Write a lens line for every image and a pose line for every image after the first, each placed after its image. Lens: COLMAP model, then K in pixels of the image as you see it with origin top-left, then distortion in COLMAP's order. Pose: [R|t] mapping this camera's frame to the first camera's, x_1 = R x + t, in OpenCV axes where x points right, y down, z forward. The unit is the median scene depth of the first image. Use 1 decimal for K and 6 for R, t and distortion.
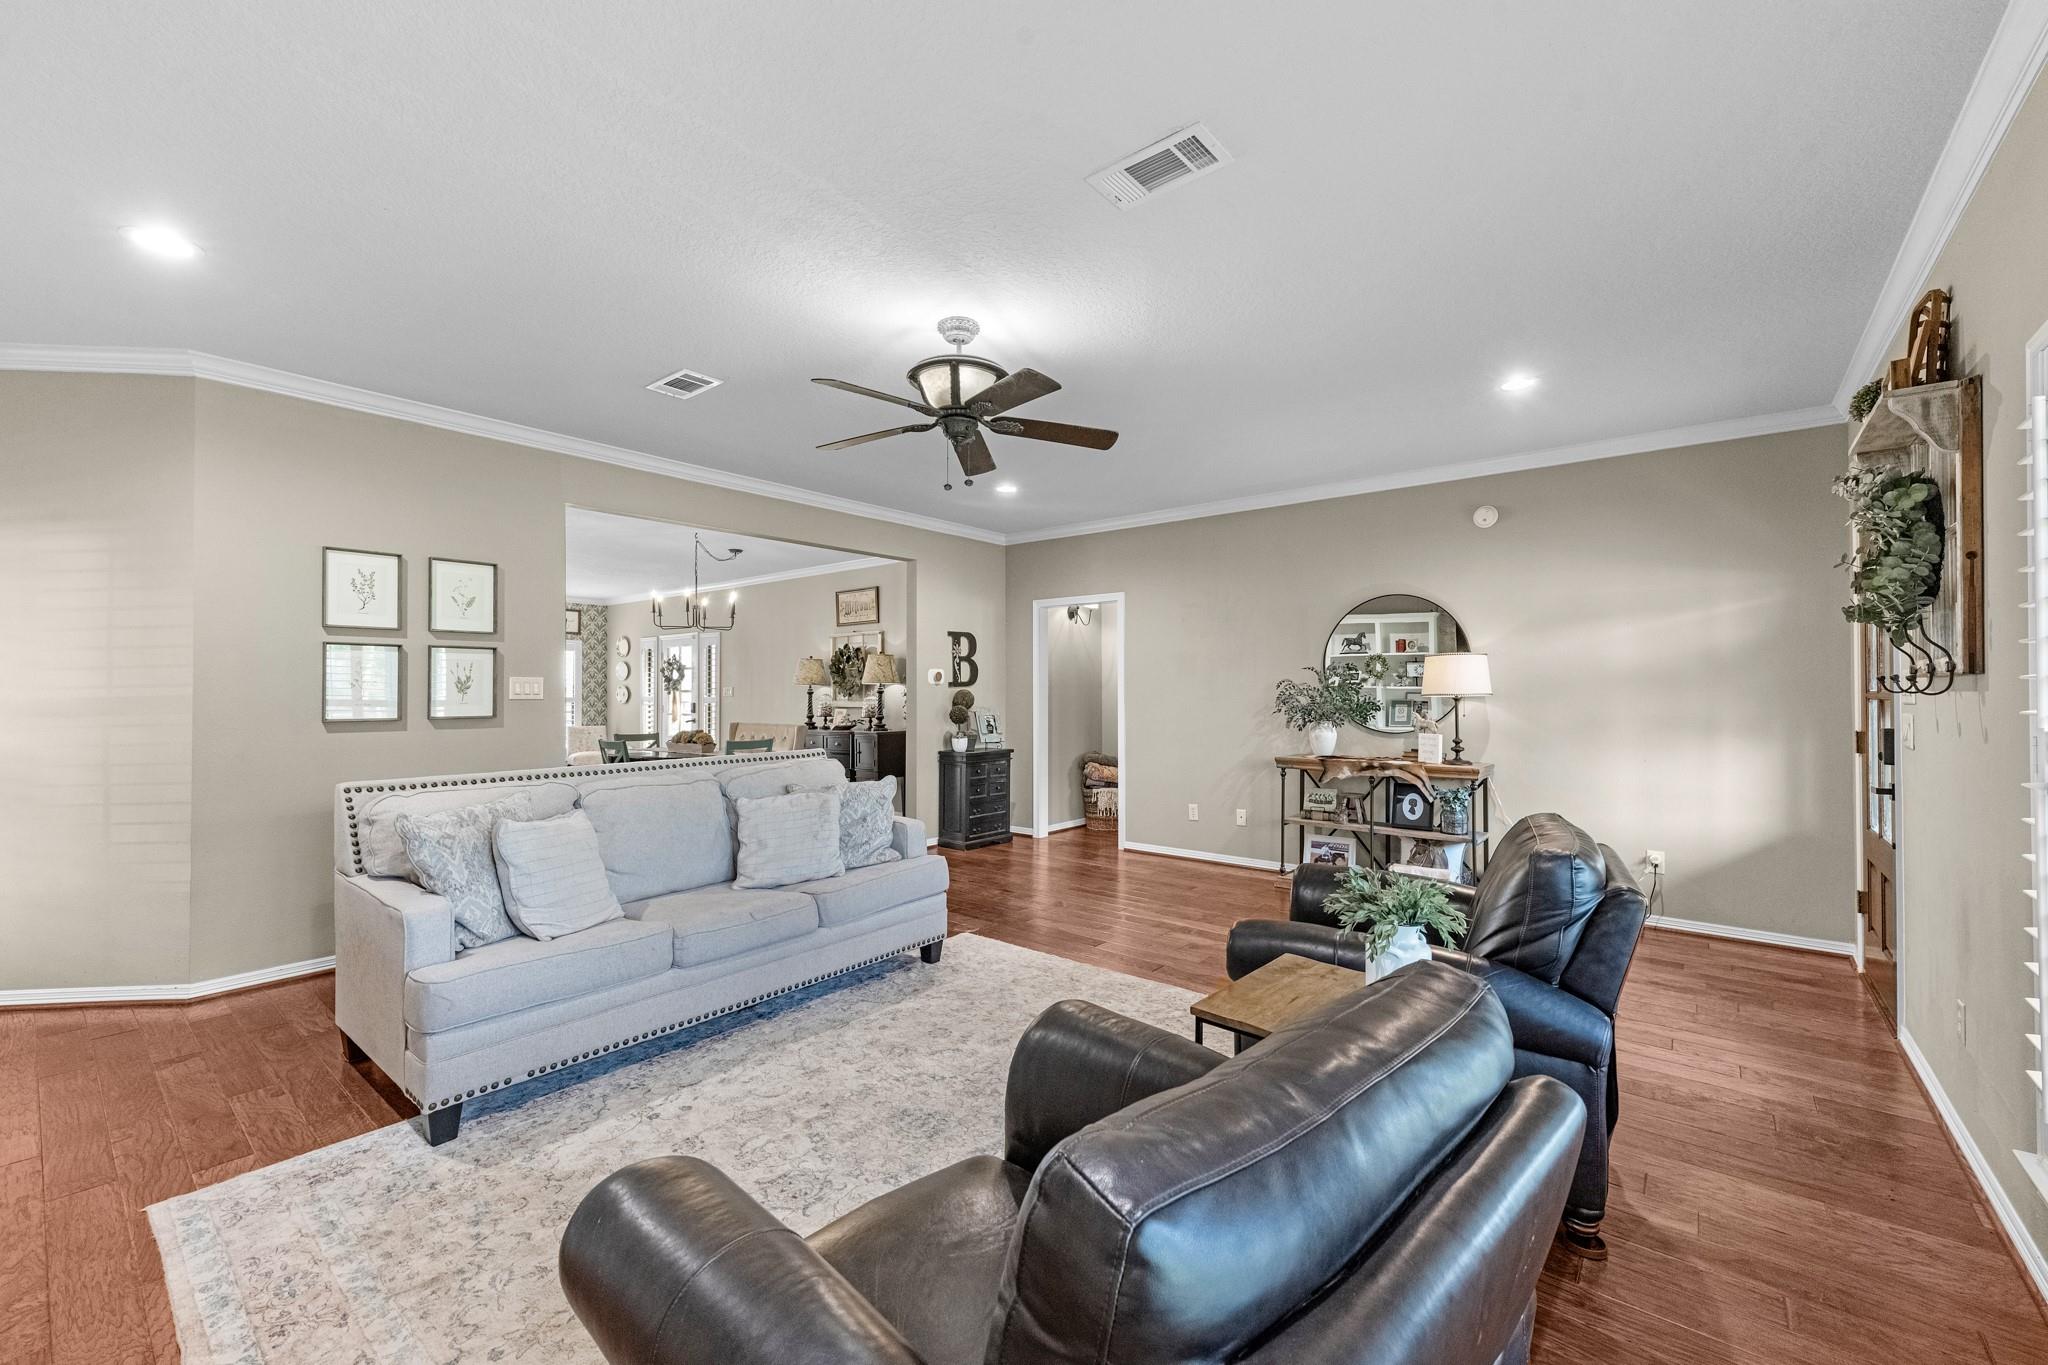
lens RADIAL K [[822.1, 0, 1019.9], [0, 822.1, 683.6], [0, 0, 1]] dist [0.001070, -0.000392]
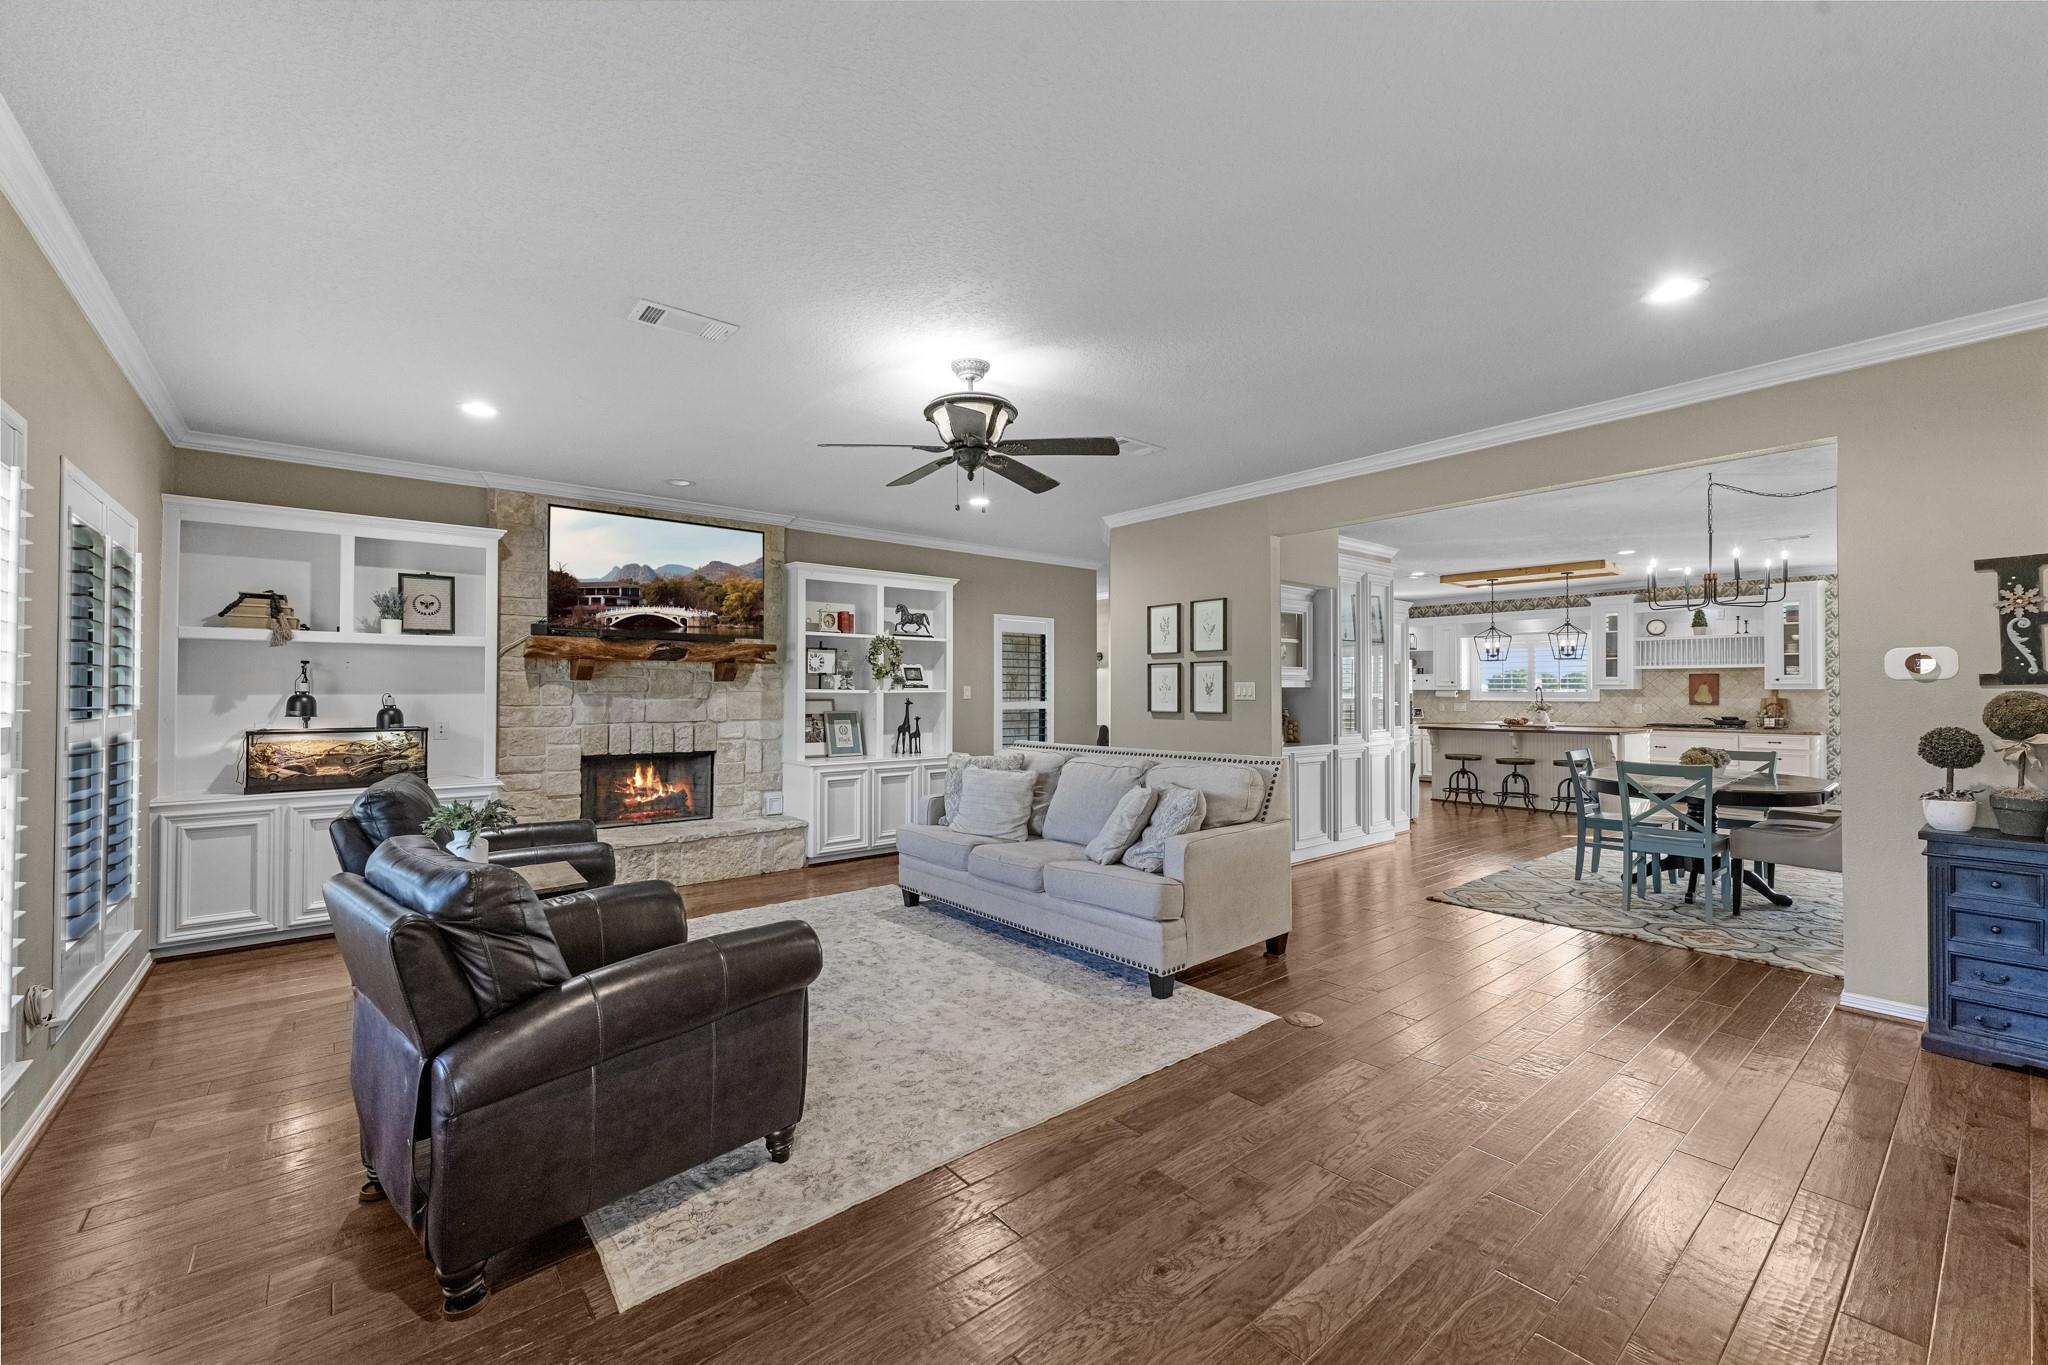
lens RADIAL K [[822.1, 0, 1015.1], [0, 822.1, 686.0], [0, 0, 1]] dist [0.001070, -0.000392]
pose [[-0.191561, -0.006782, -0.981457, 0.910309], [0.009677, 0.999914, -0.008799, 0.006827], [0.981433, -0.011183, -0.191479, 1.153401]]
